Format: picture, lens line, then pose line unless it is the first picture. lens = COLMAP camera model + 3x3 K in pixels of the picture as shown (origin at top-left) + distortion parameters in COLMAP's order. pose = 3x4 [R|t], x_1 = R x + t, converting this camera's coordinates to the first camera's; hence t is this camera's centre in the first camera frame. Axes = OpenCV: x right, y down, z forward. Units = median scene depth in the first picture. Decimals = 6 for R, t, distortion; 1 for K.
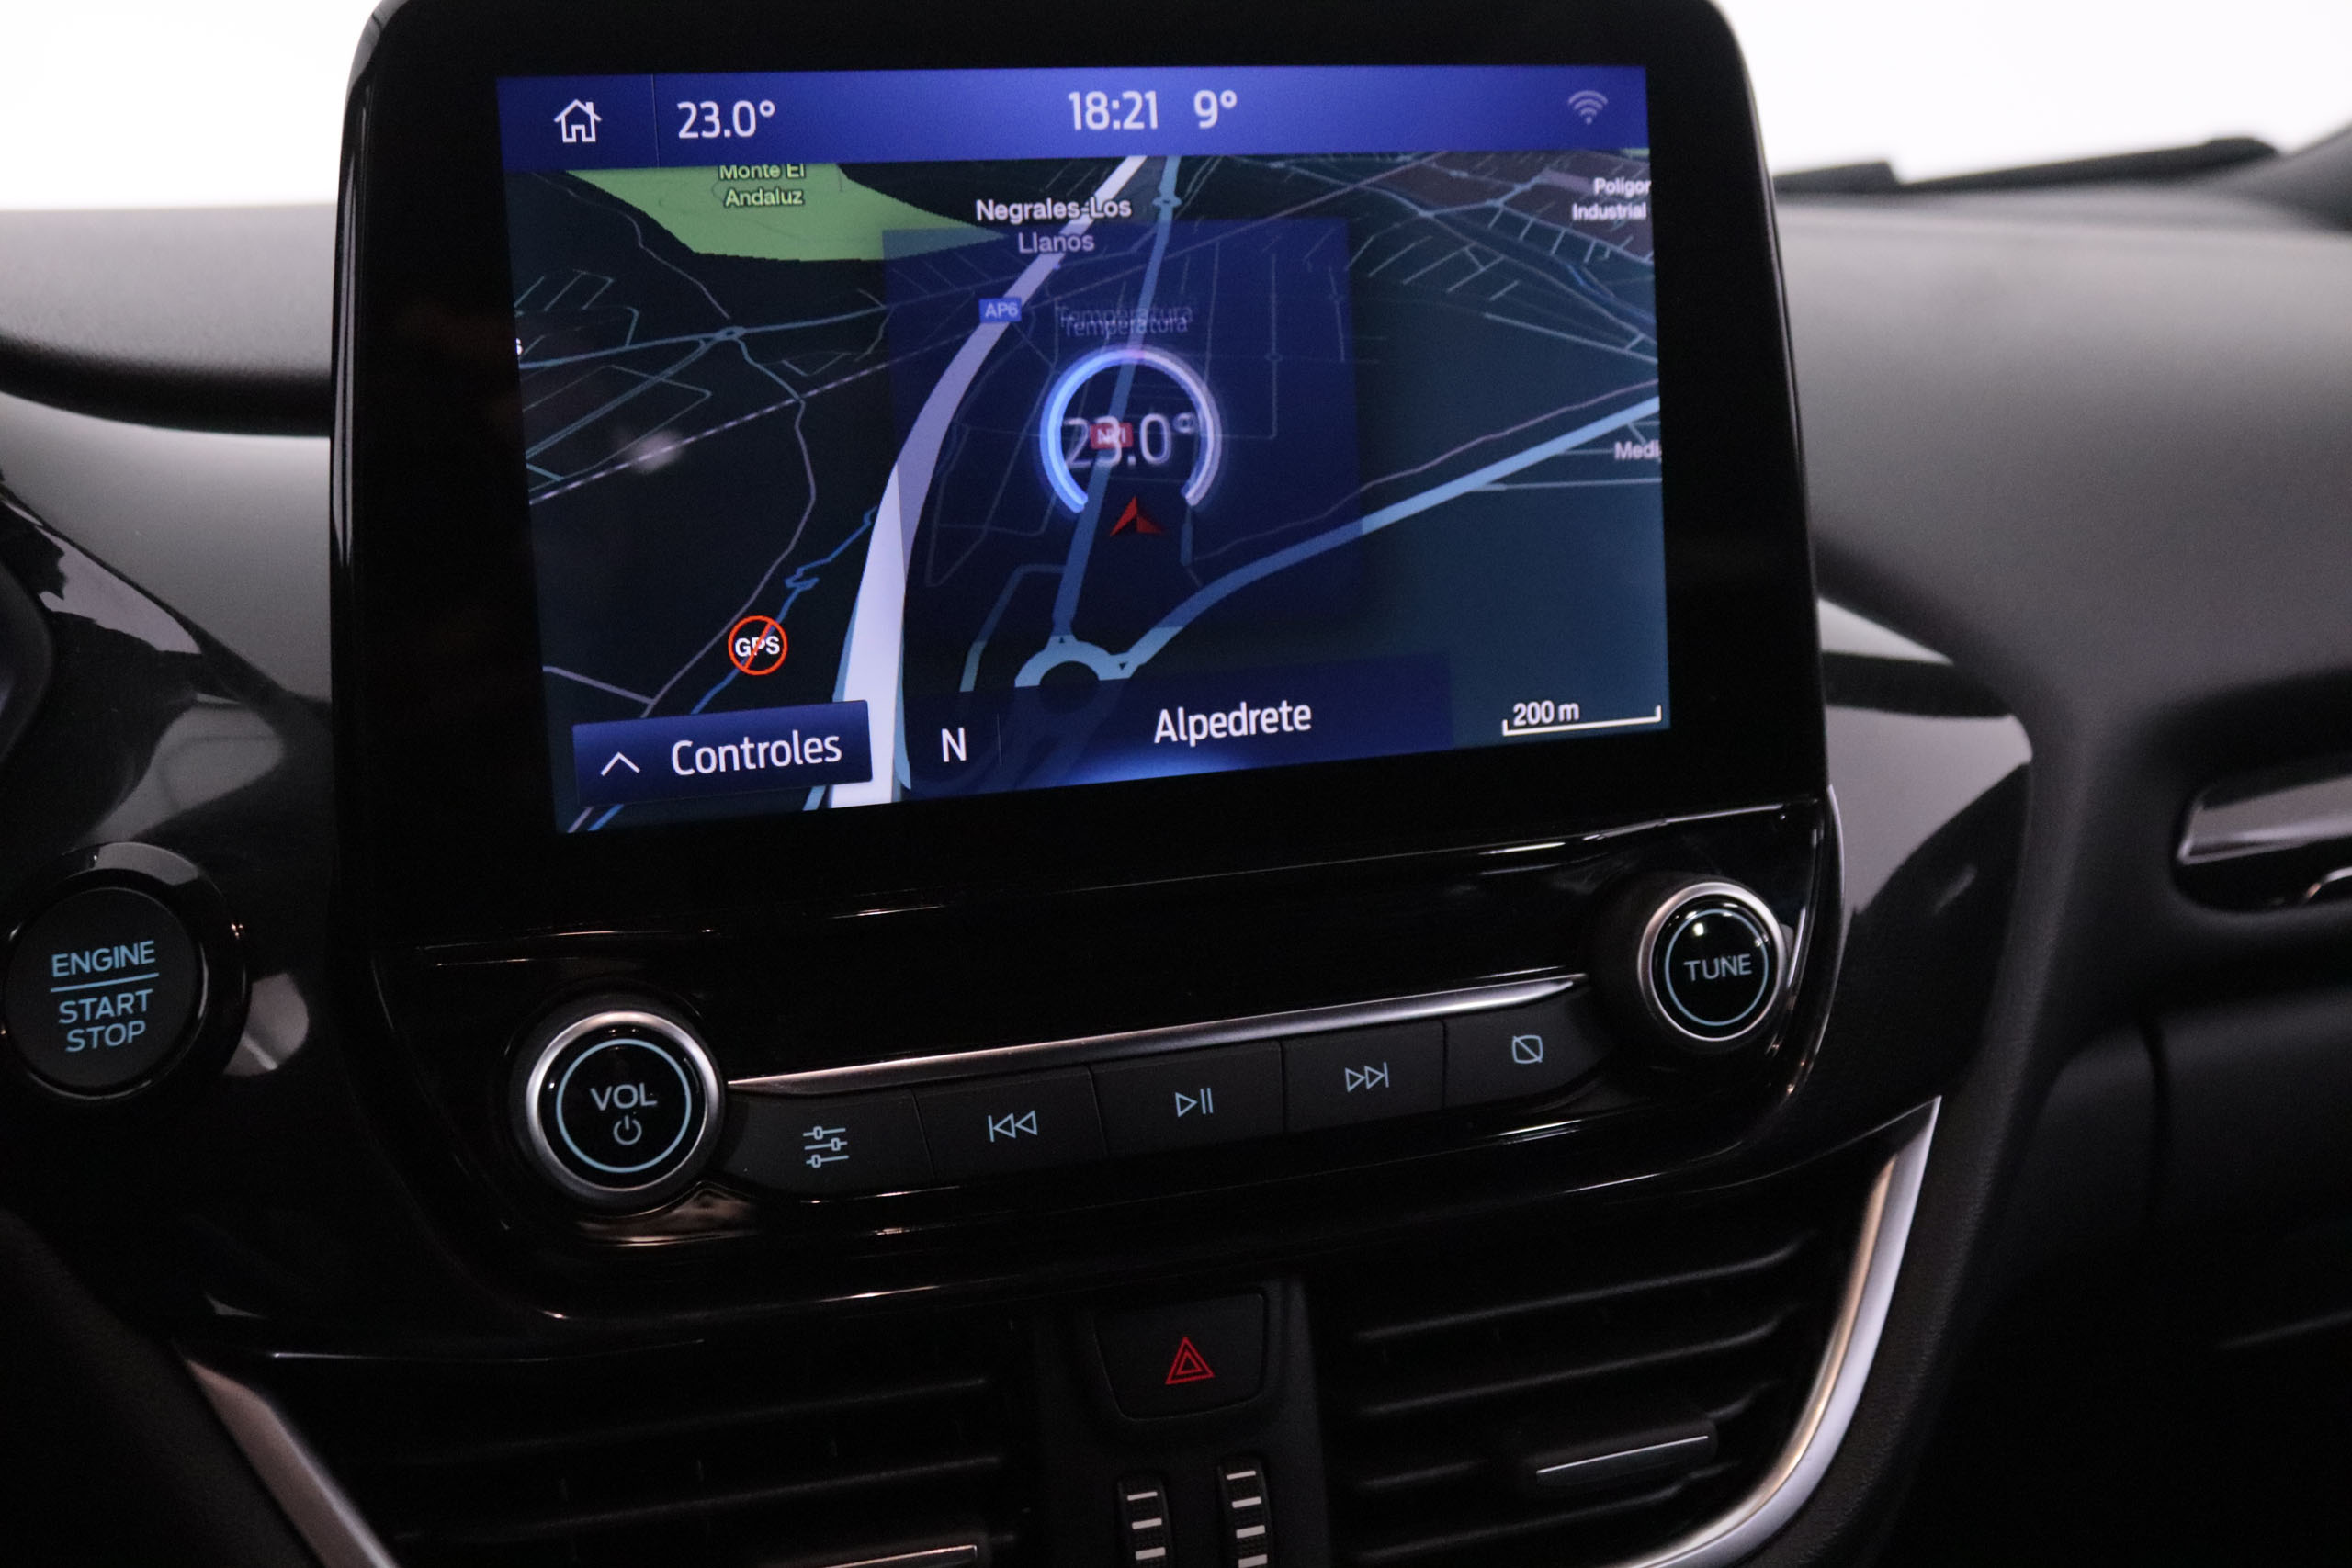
lens RADIAL K [[2642.0, 0, 1193.6], [0, 2642.0, 790.1], [0, 0, 1]] dist [-0.110001, 0.000000]
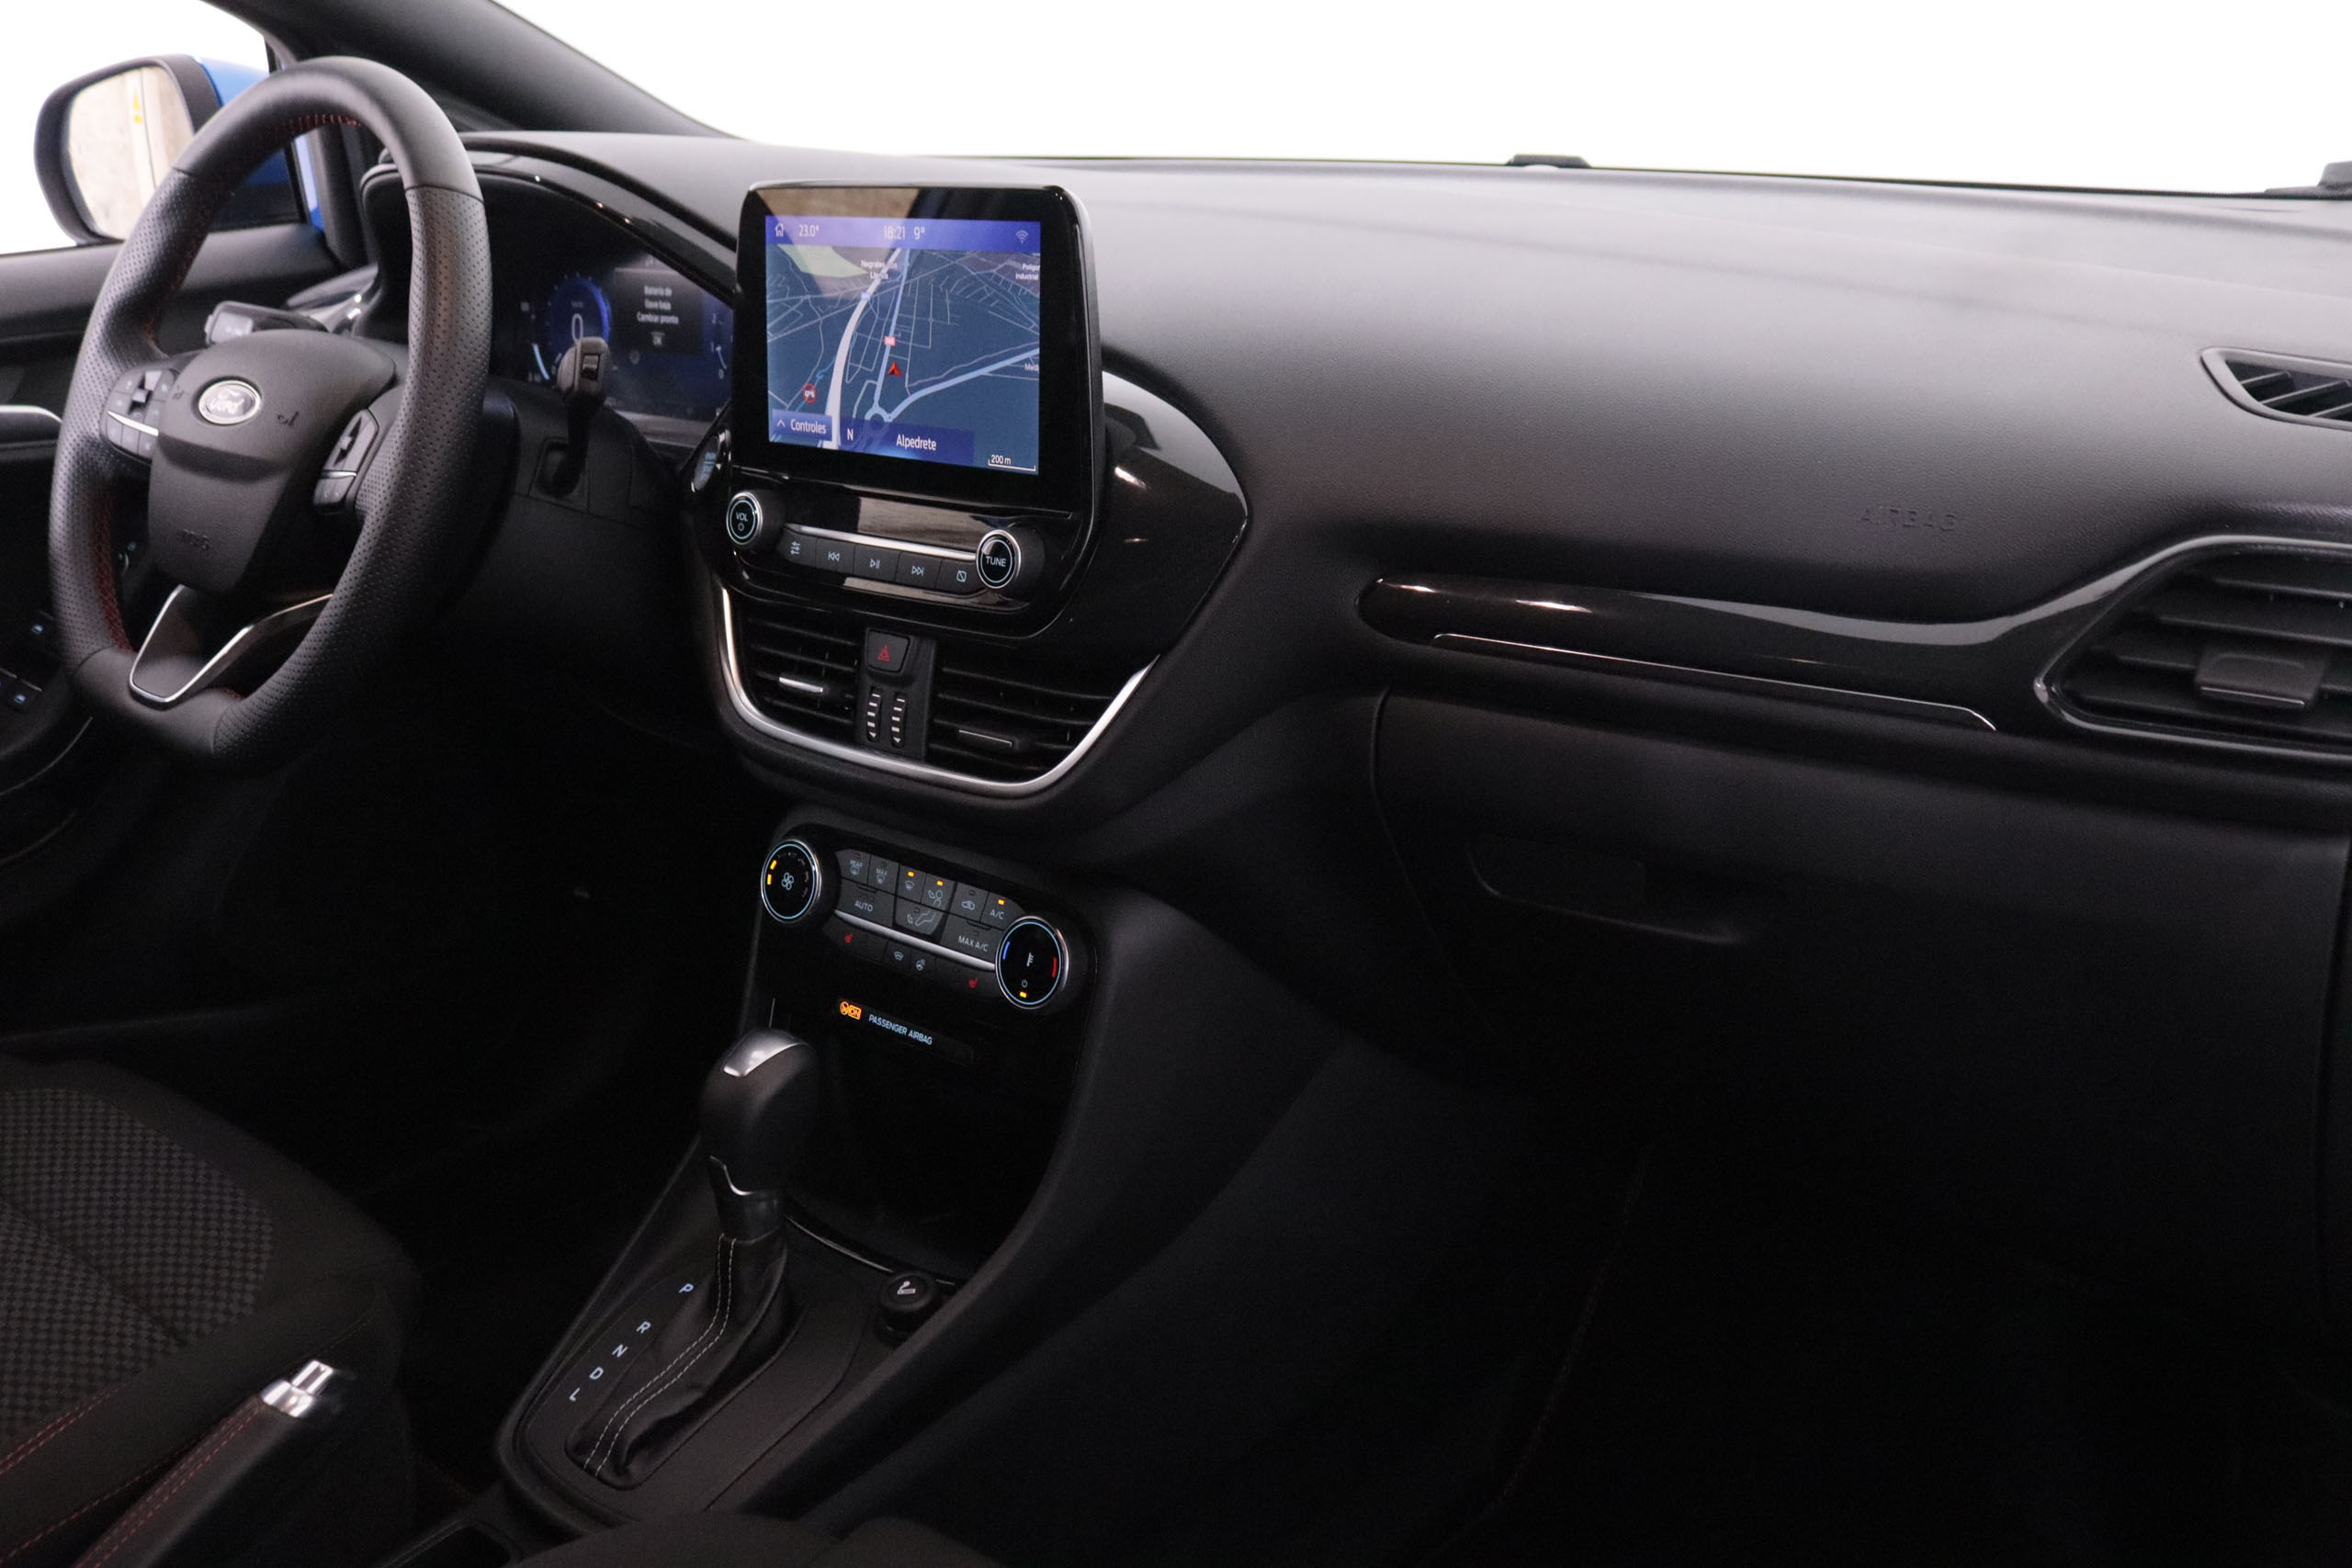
lens RADIAL K [[2232.4, 0, 1170.8], [0, 2232.4, 783.1], [0, 0, 1]] dist [-0.123011, 0.000000]
pose [[0.510492, 0.281694, -0.812433, 2.208667], [-0.158015, 0.959460, 0.233384, -0.276289], [0.845239, 0.009236, 0.534308, -0.071690]]
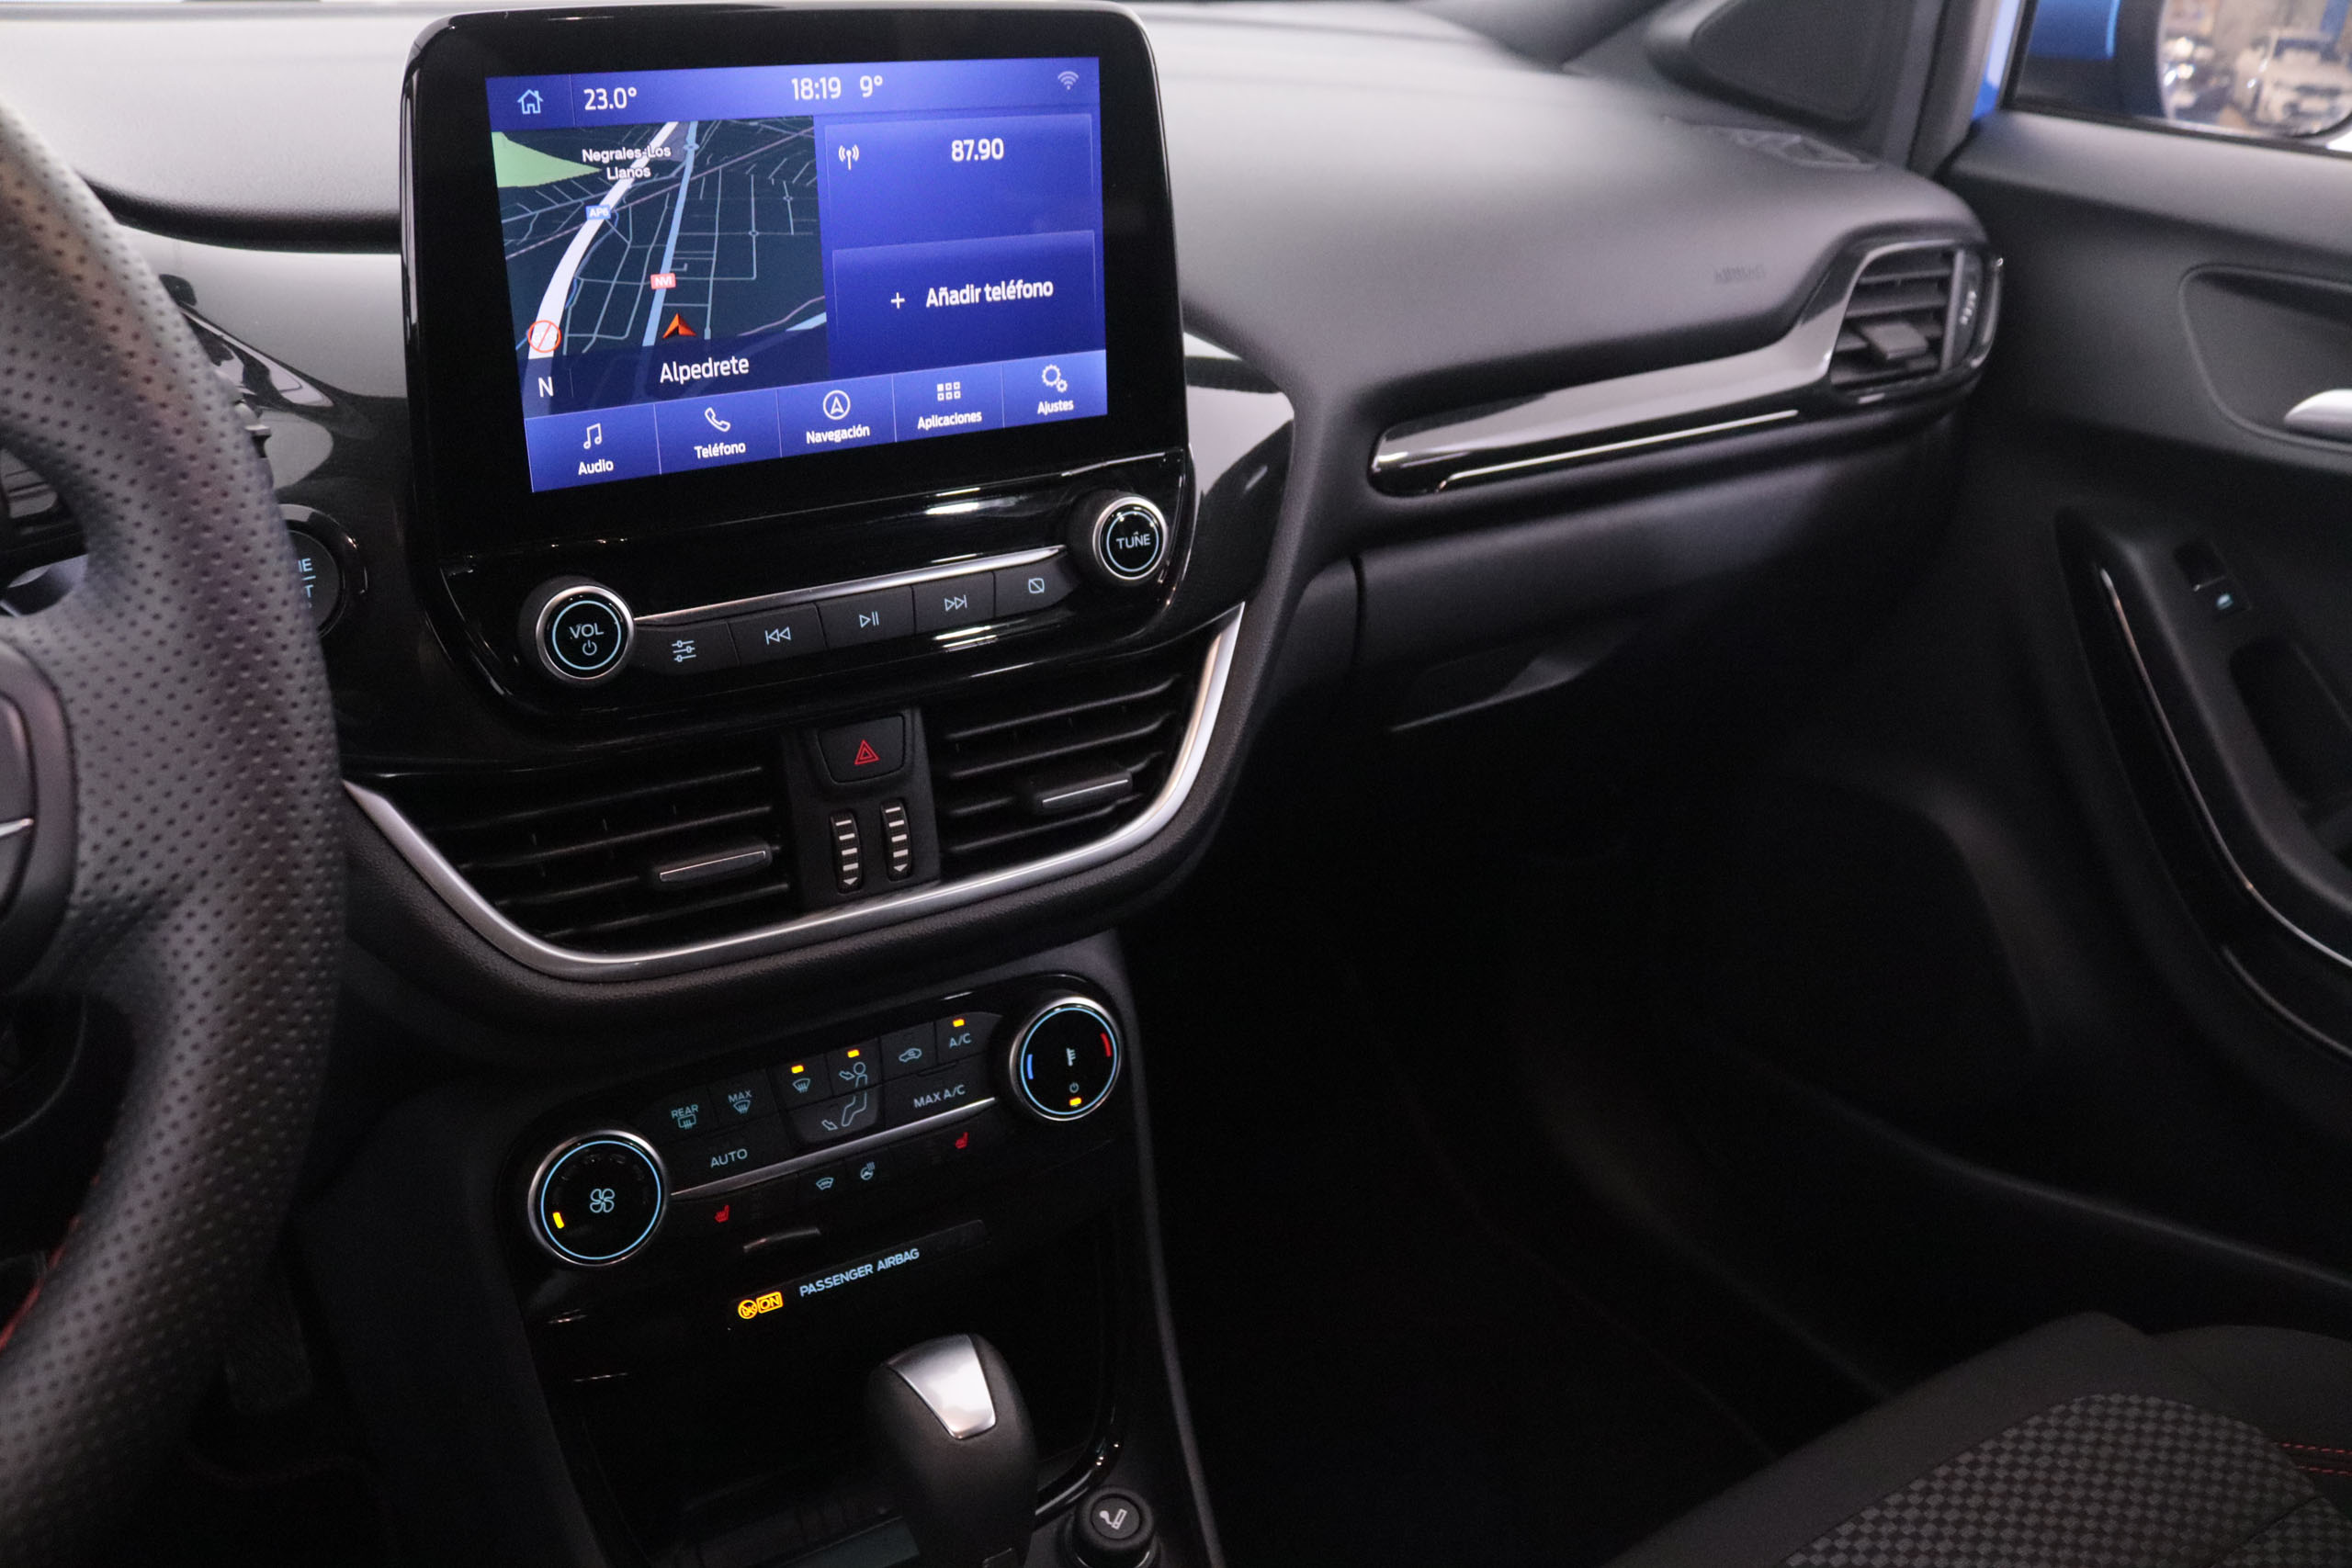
lens RADIAL K [[1924.5, 0, 1160.3], [0, 1924.5, 787.1], [0, 0, 1]] dist [-0.134374, 0.099766]
pose [[0.972325, -0.048433, 0.228556, -0.114321], [-0.005124, 0.973621, 0.228115, -0.079937], [-0.233575, -0.222973, 0.946428, -0.387195]]
